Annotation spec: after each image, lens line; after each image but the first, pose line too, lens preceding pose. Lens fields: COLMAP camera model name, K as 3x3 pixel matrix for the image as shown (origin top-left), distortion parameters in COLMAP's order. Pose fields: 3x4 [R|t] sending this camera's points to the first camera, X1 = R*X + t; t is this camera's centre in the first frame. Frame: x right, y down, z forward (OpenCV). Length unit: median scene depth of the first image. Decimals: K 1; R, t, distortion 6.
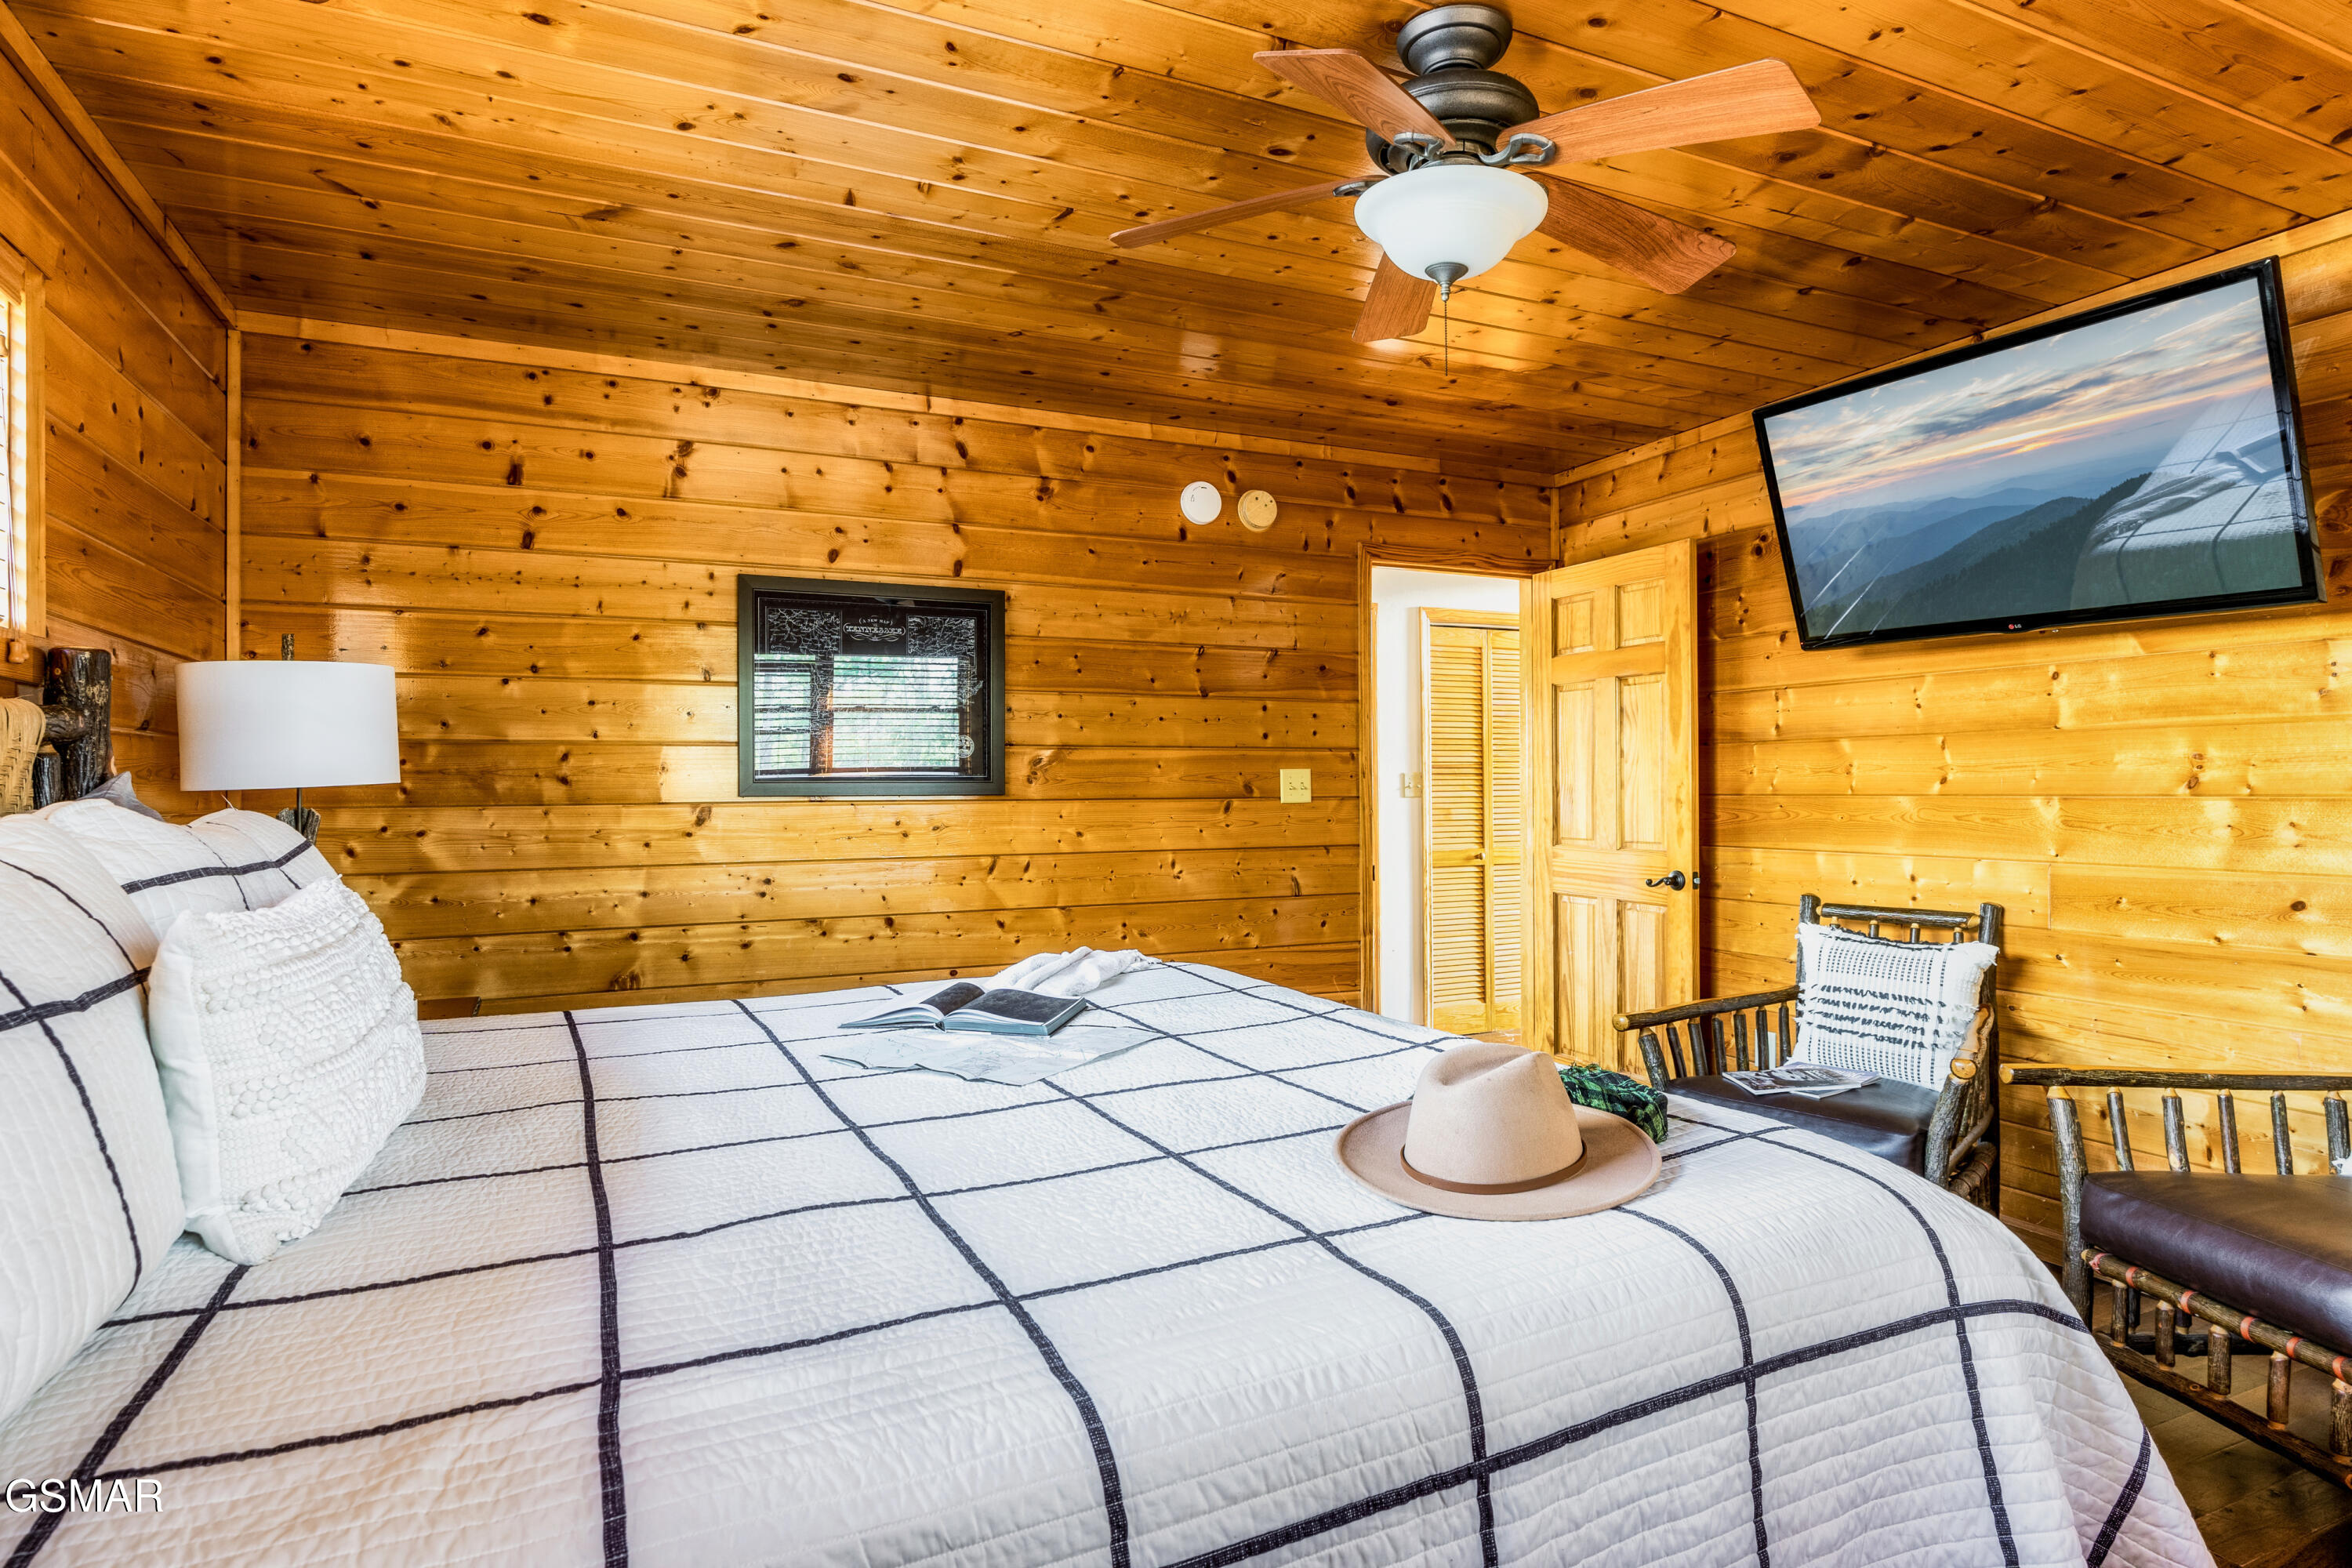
lens RADIAL K [[1259.4, 0, 1152.9], [0, 1259.4, 801.5], [0, 0, 1]] dist [-0.003904, -0.000019]
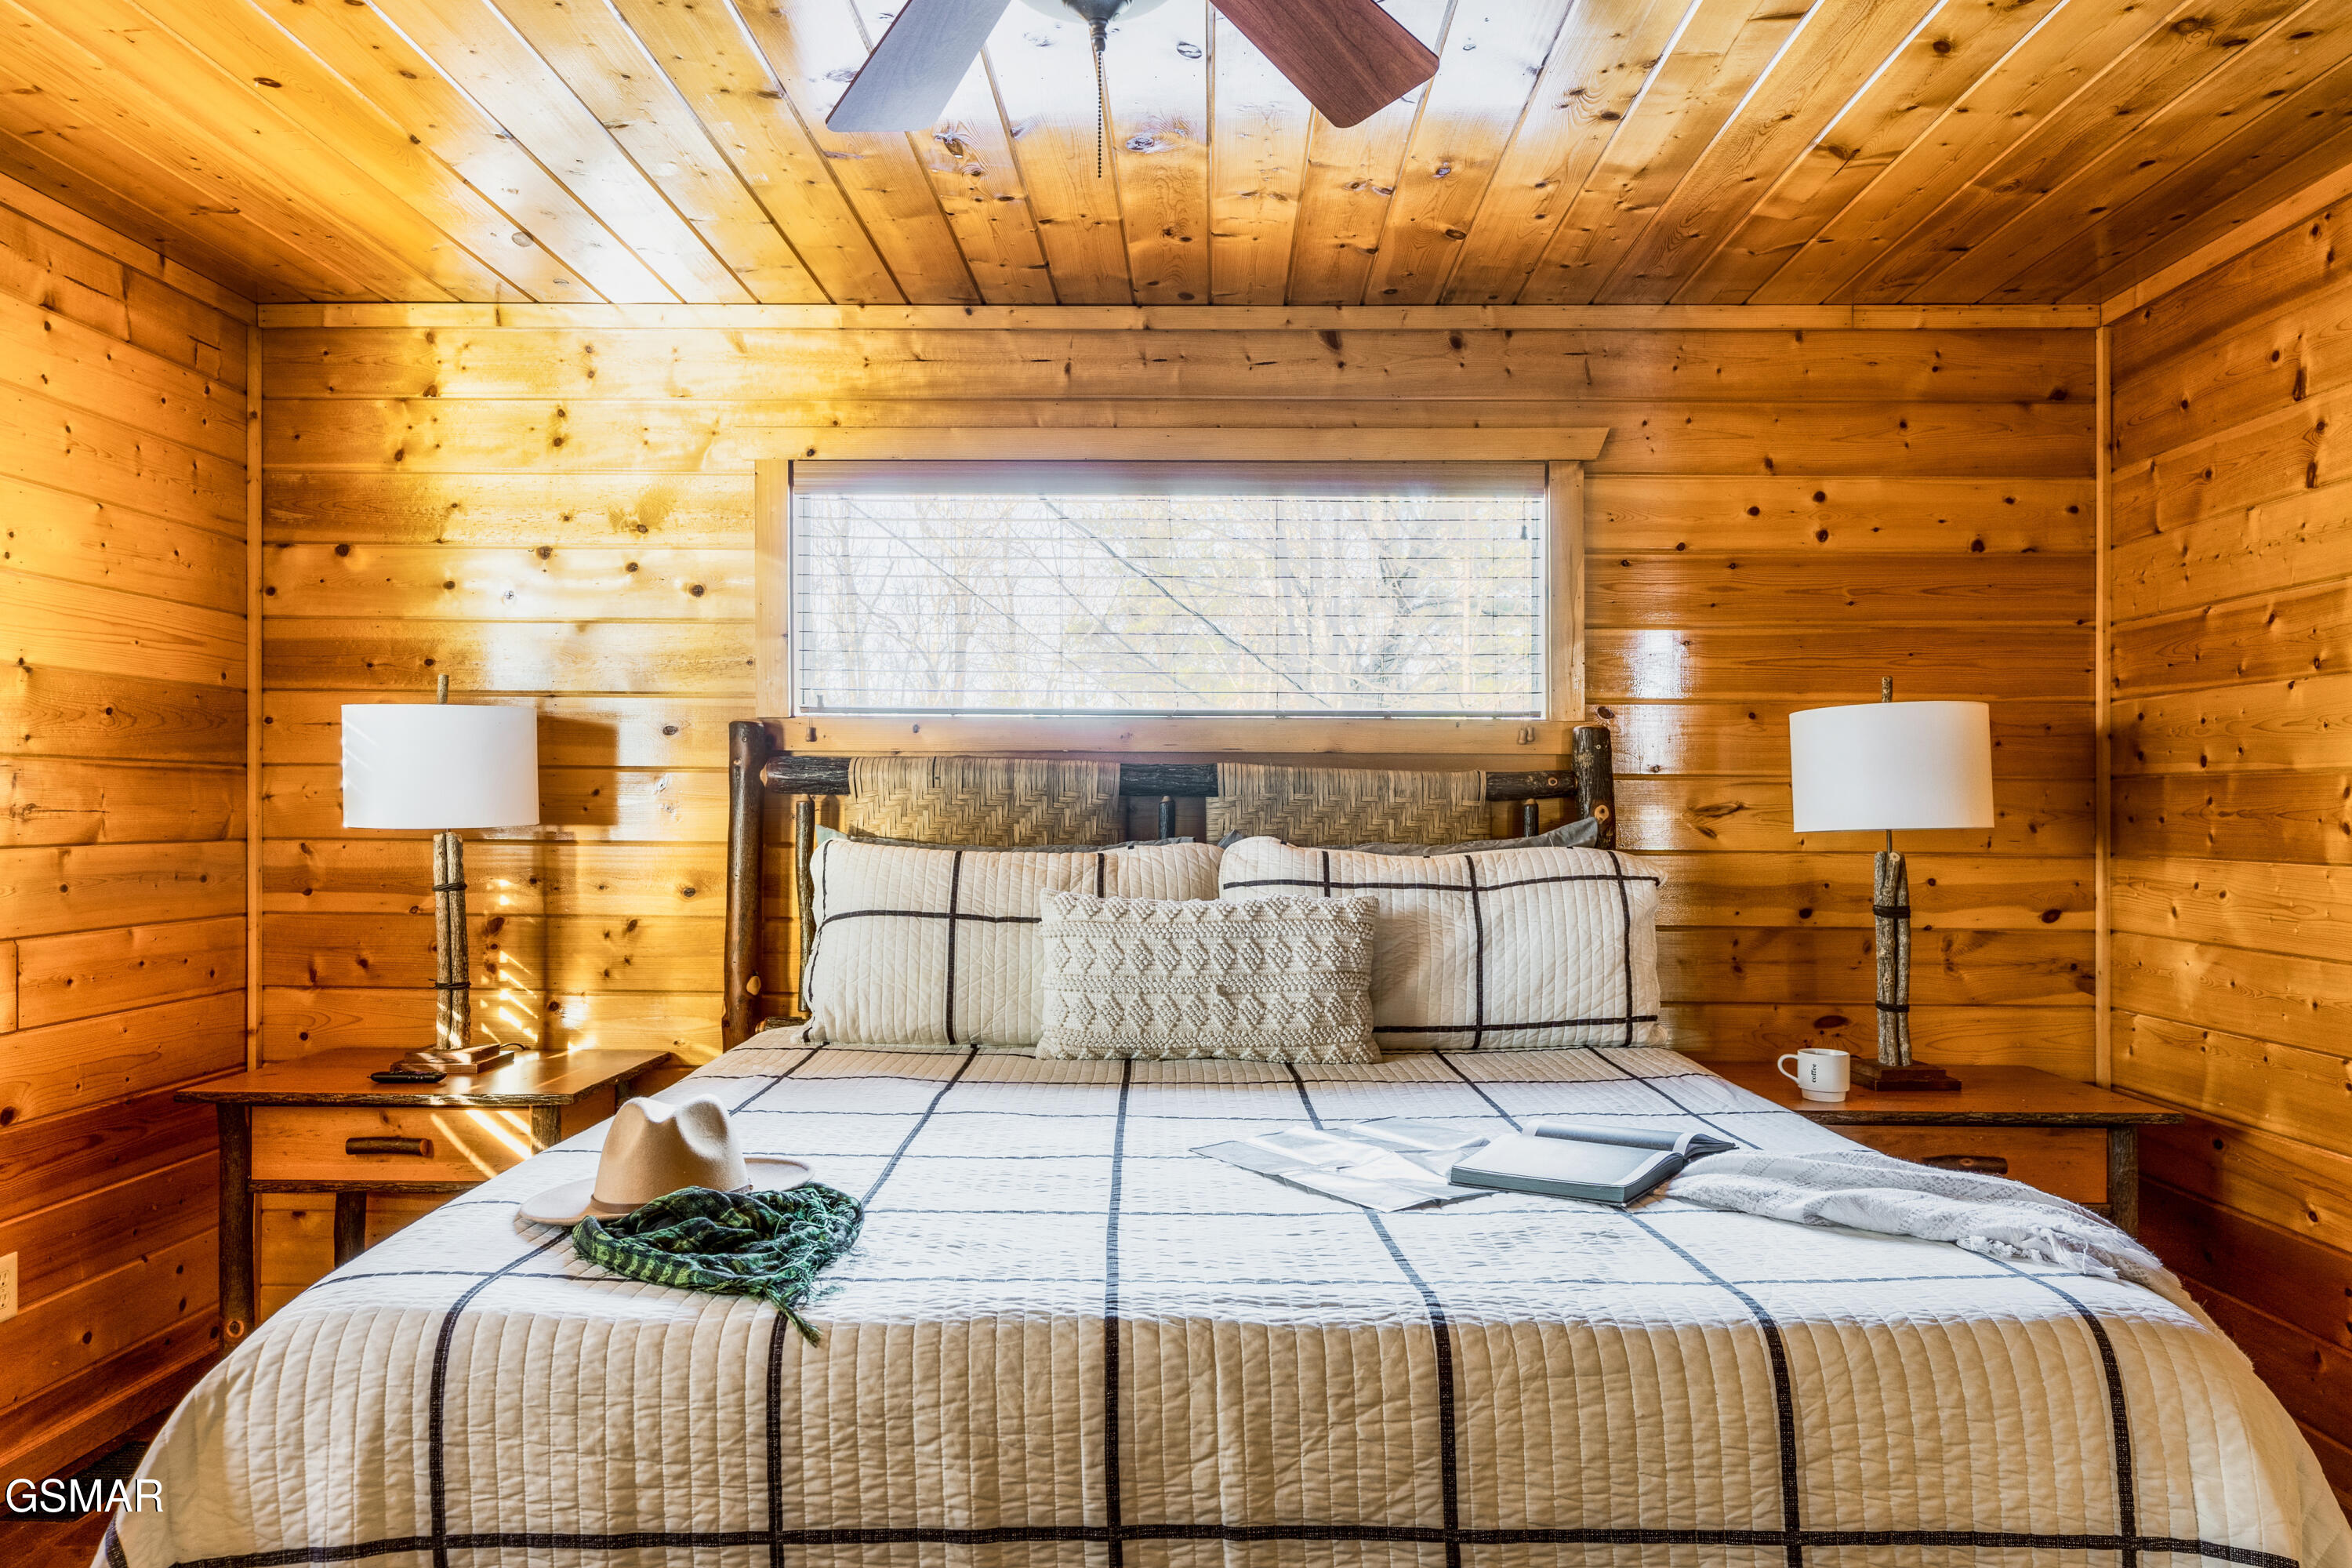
lens RADIAL K [[1498.7, 0, 1171.4], [0, 1498.7, 801.5], [0, 0, 1]] dist [0.001380, -0.000887]
pose [[-0.415337, 0.002538, -0.909664, 0.487855], [-0.009858, 0.999925, 0.007291, -0.029742], [0.909614, 0.011996, -0.415281, 0.761456]]
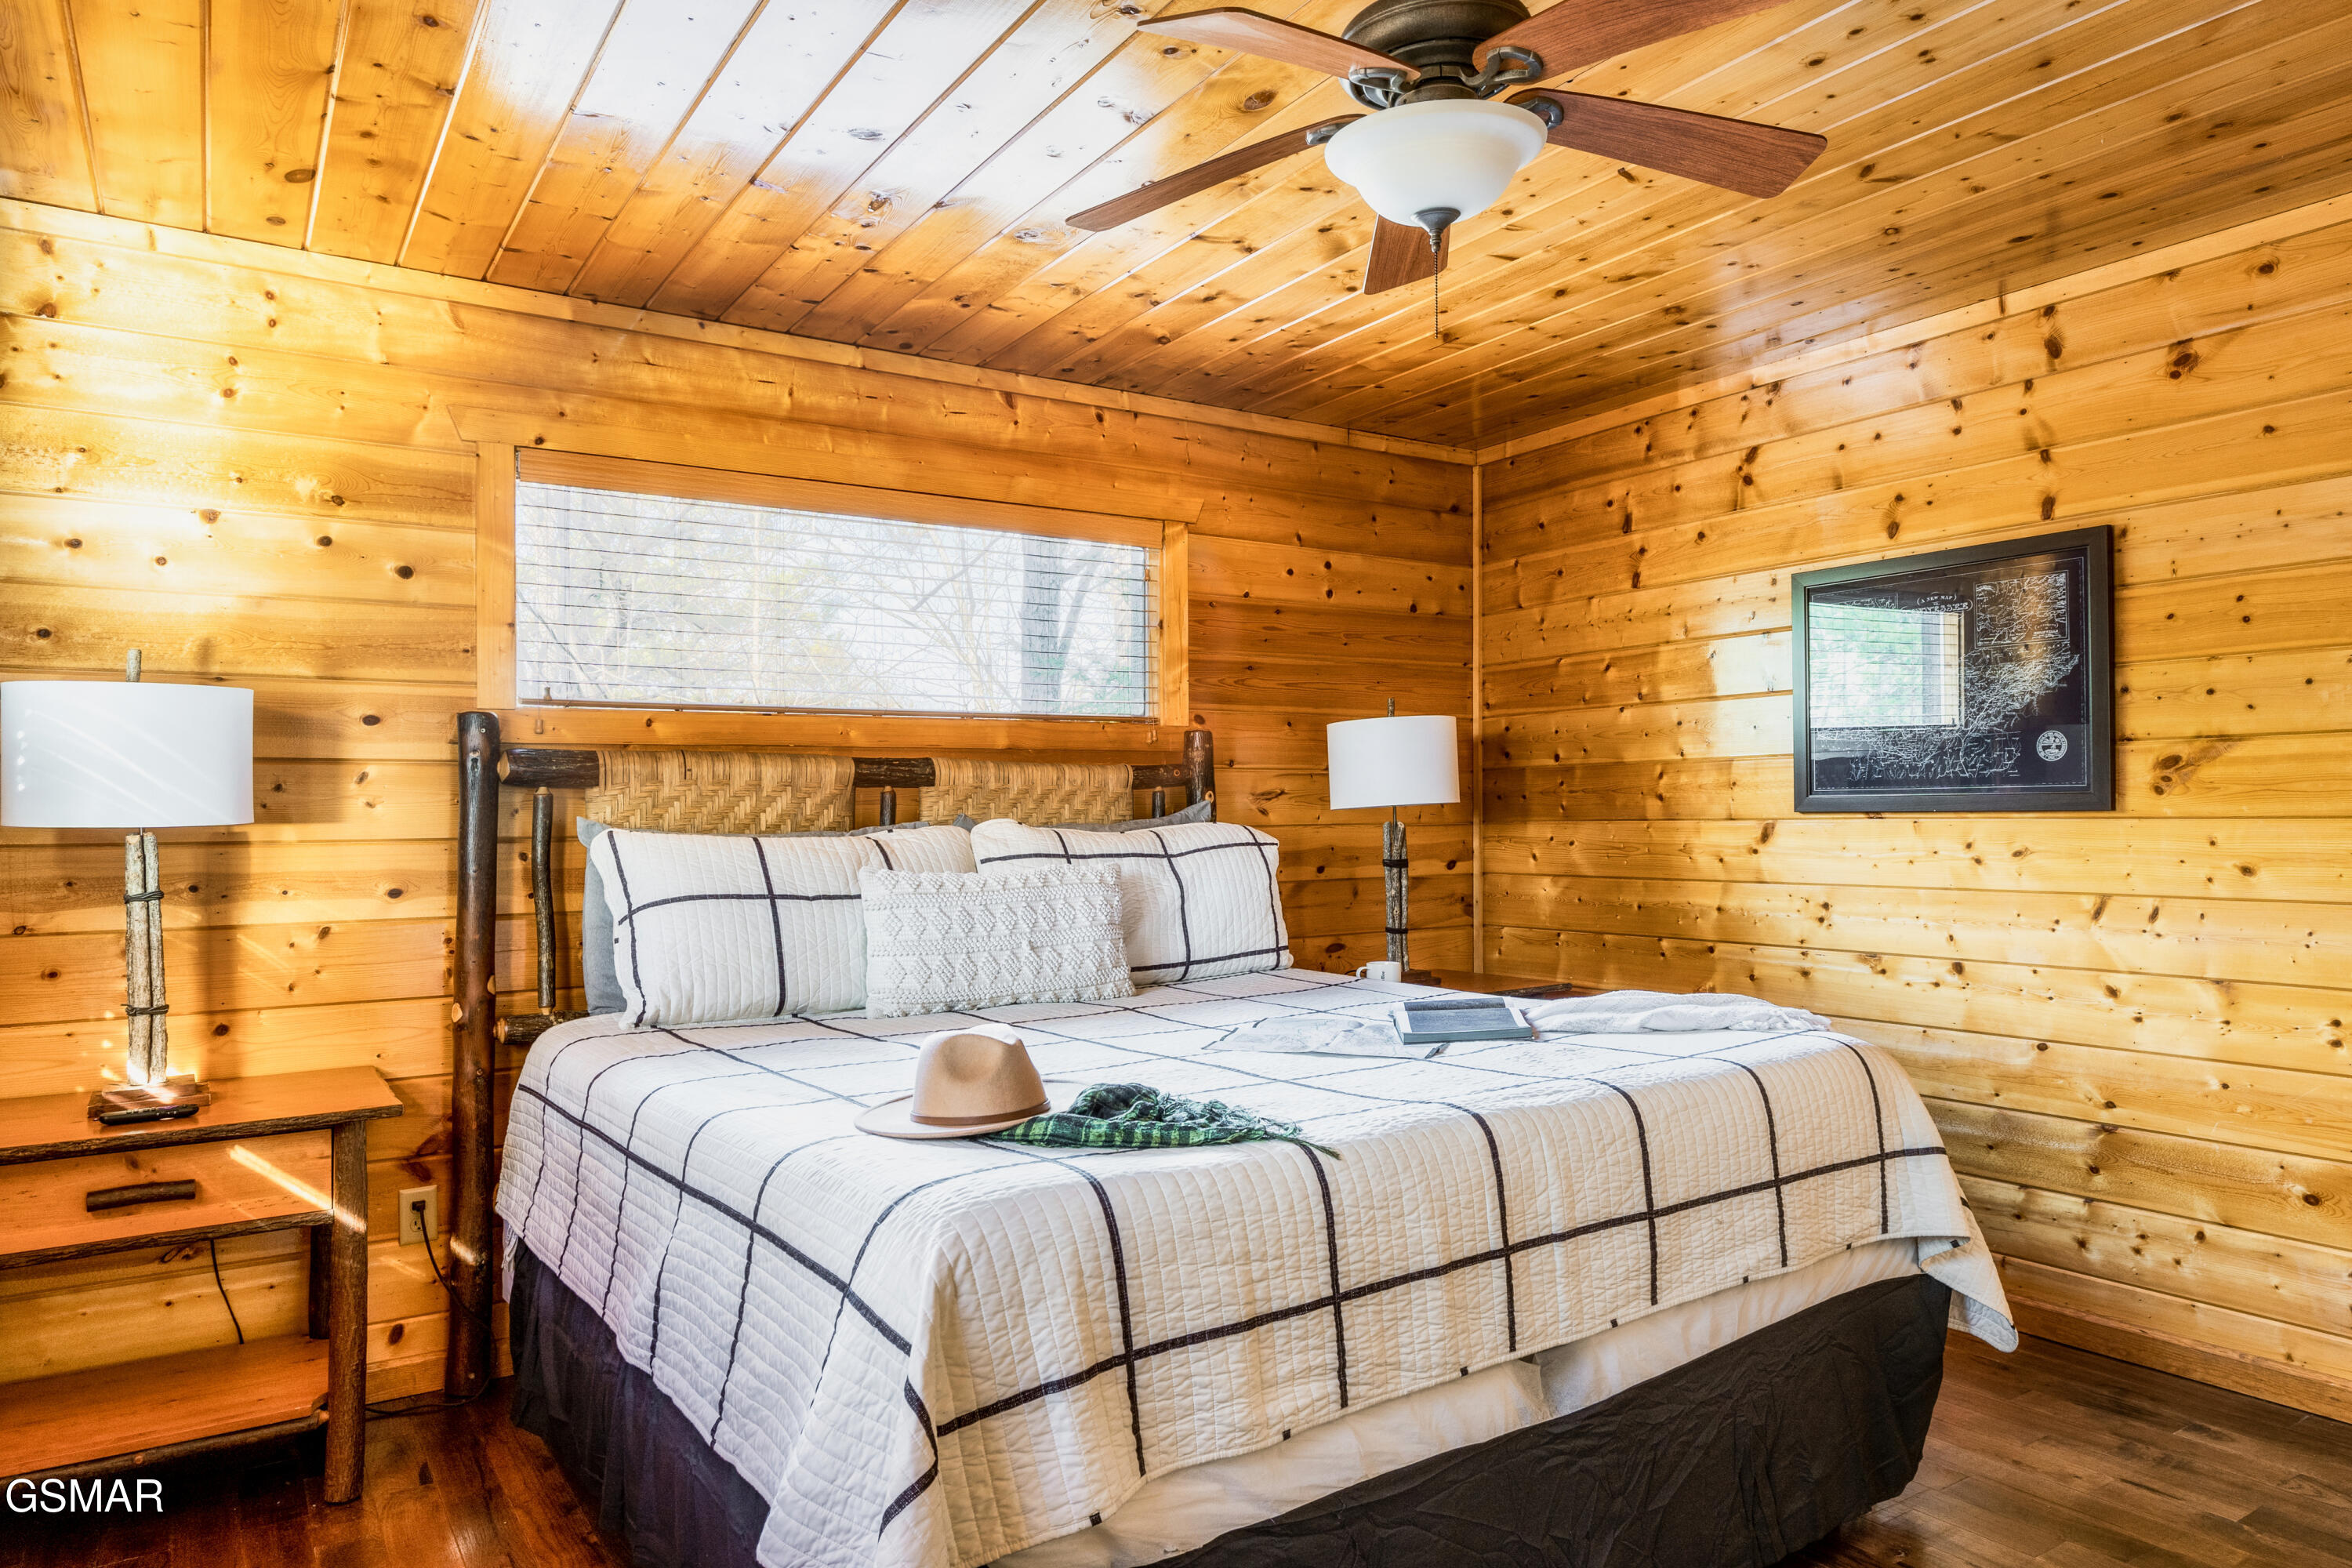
lens RADIAL K [[1428.3, 0, 1140.5], [0, 1428.3, 816.4], [0, 0, 1]] dist [-0.007382, 0.003091]
pose [[0.148559, 0.008321, -0.988869, 0.665644], [0.003870, 0.999952, 0.008995, -0.012705], [0.988896, -0.005163, 0.148519, 0.374086]]
